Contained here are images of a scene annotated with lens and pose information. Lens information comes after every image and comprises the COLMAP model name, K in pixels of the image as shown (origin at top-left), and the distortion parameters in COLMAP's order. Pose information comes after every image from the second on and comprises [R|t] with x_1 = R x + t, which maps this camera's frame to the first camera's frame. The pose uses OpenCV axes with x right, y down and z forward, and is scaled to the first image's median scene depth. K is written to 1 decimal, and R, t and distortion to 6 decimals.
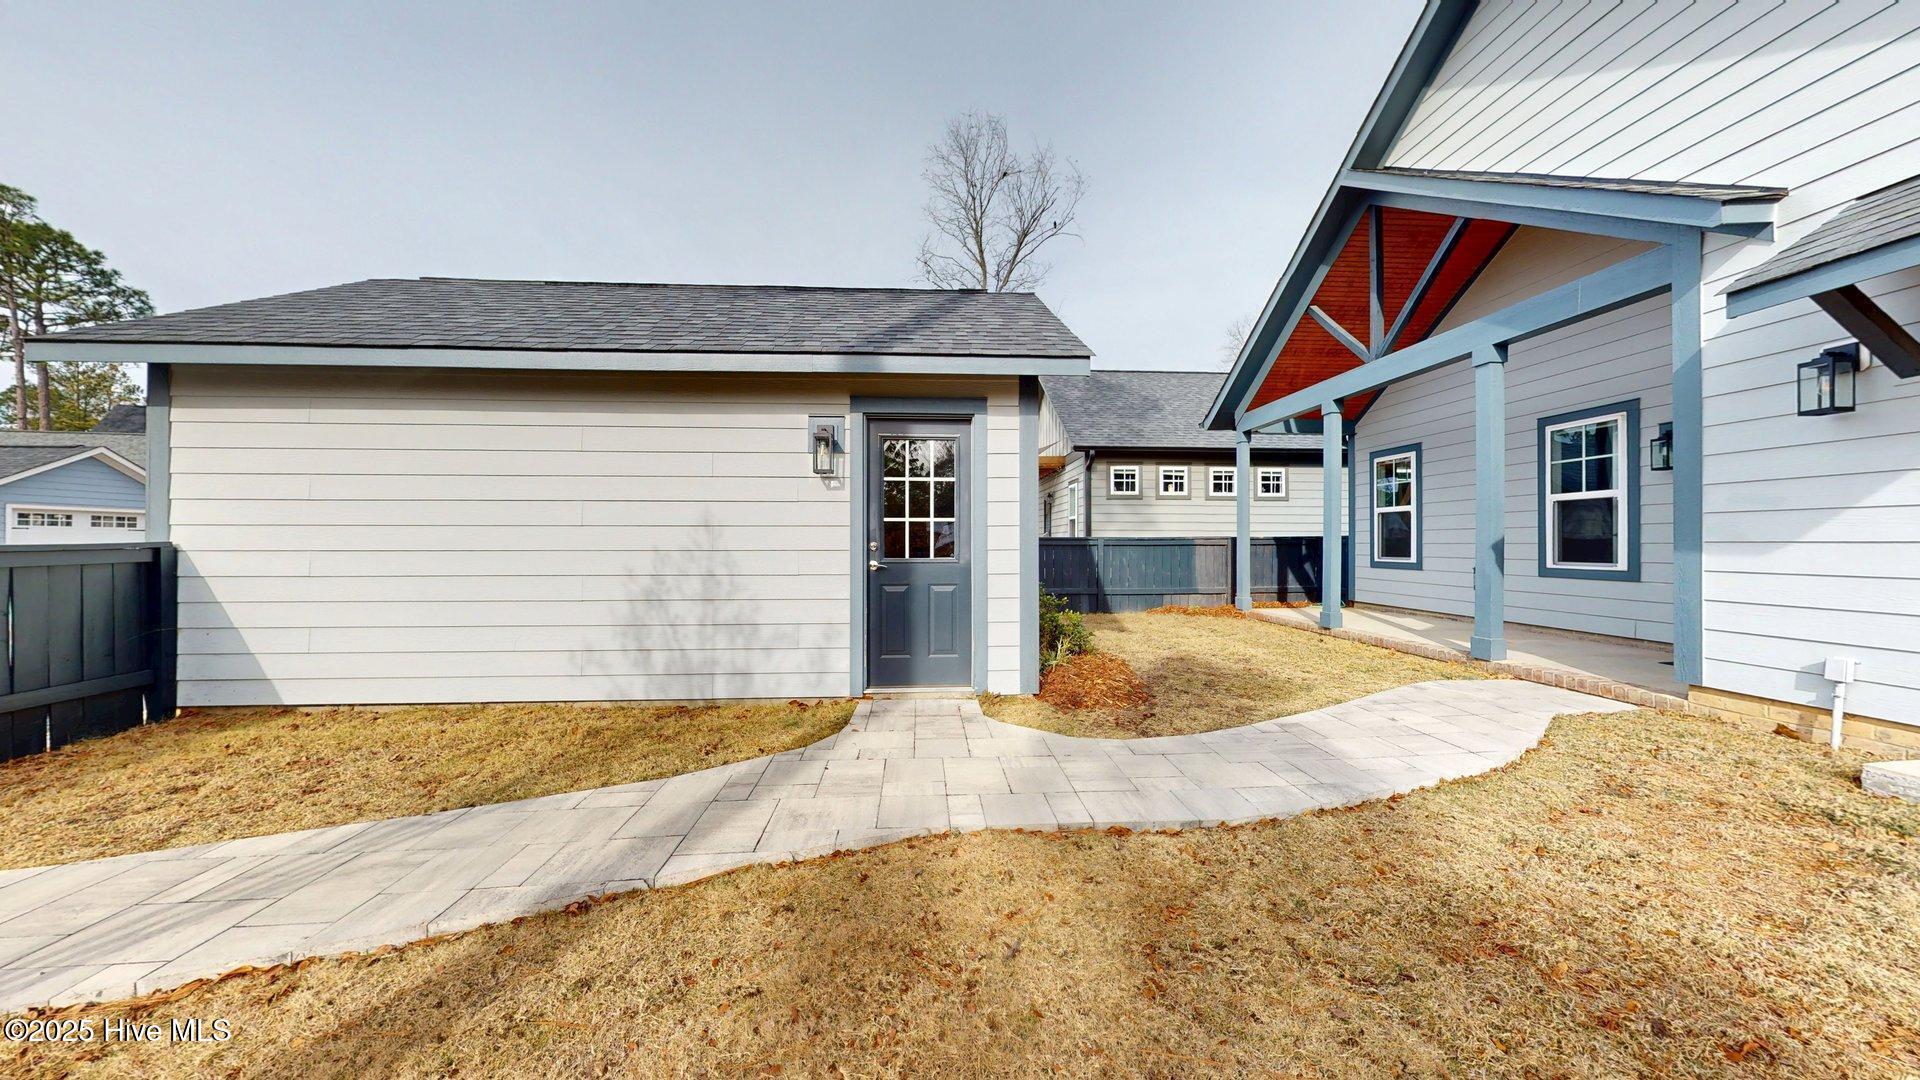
lens RADIAL K [[607.5, 0, 957.9], [0, 607.5, 541.8], [0, 0, 1]] dist [0.001739, 0.000037]
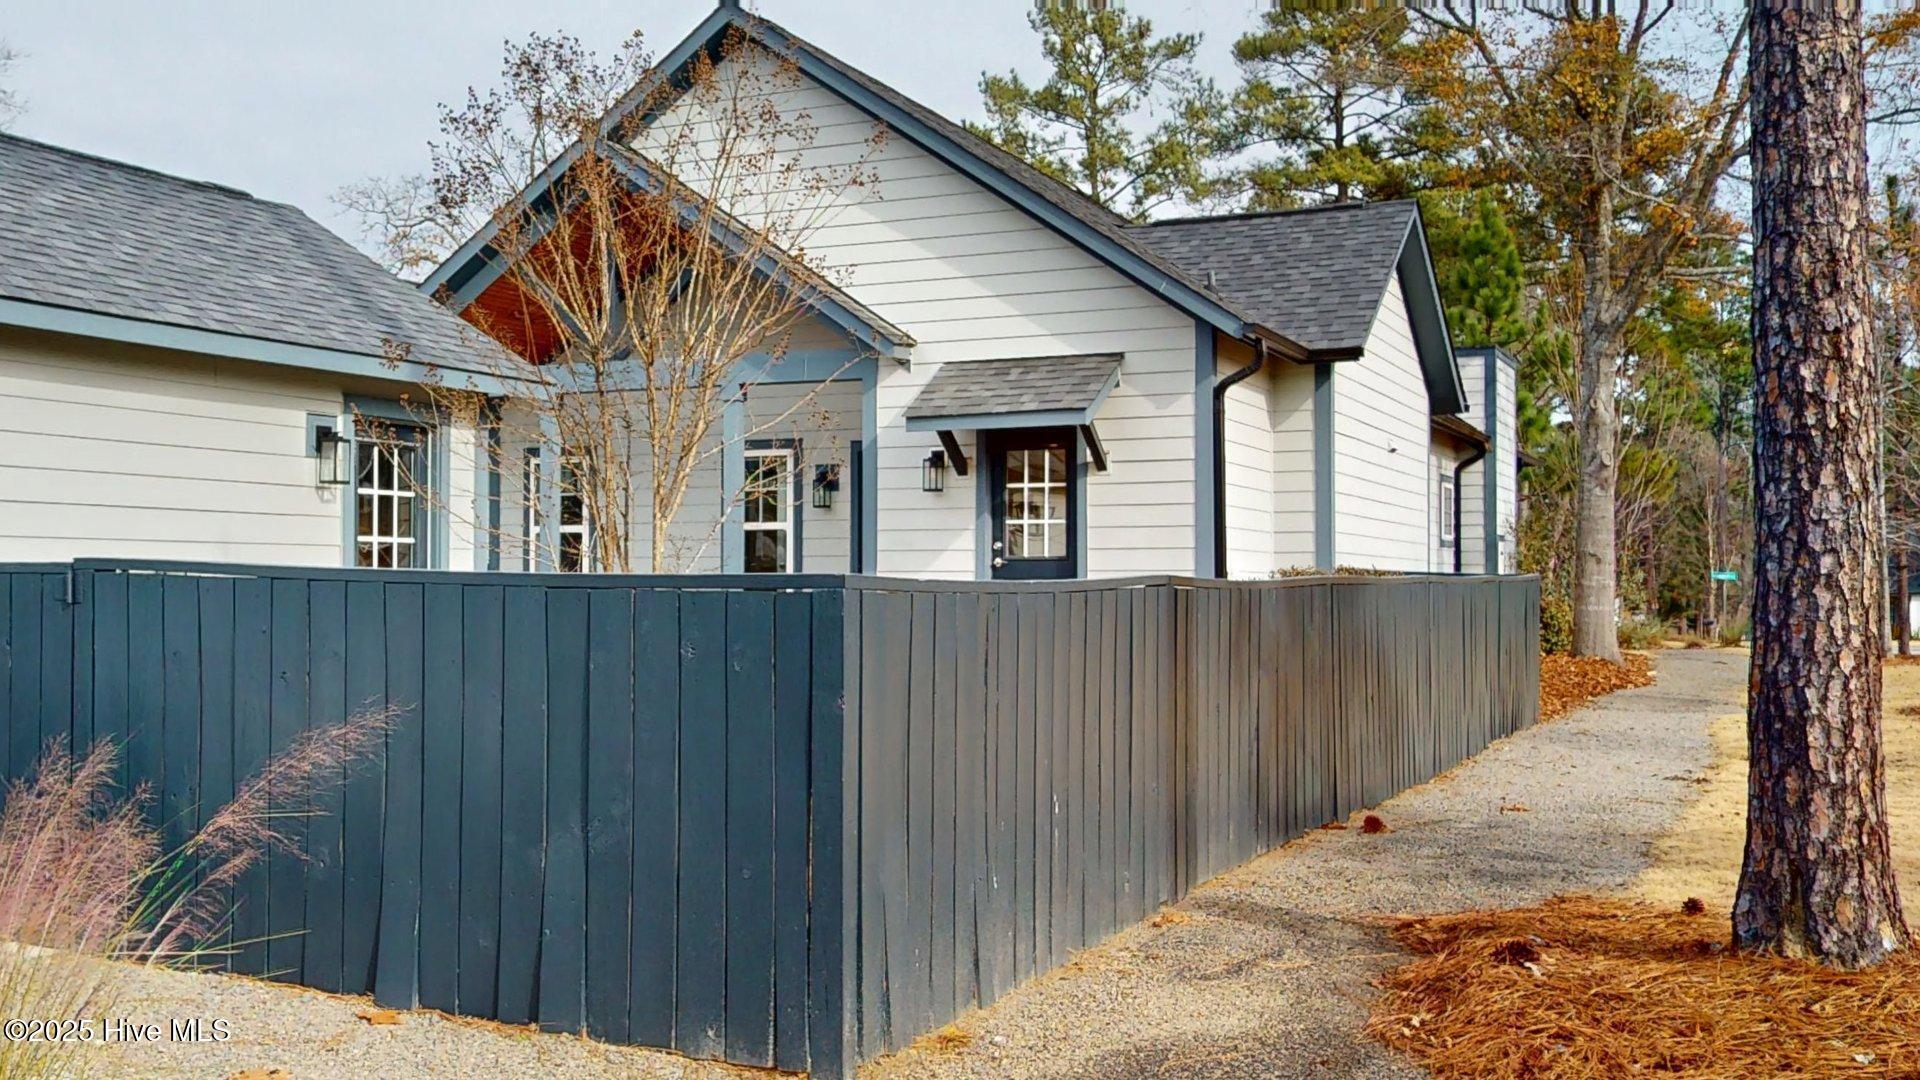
lens RADIAL K [[1737.7, 0, 960.0], [0, 1737.7, 540.0], [0, 0, 1]] dist [0.003074, 0.000269]
pose [[0.486536, 0.025946, 0.873275, -1.903953], [0.002181, 0.999520, -0.030913, 0.044478], [-0.873658, 0.016945, 0.486246, -0.966070]]
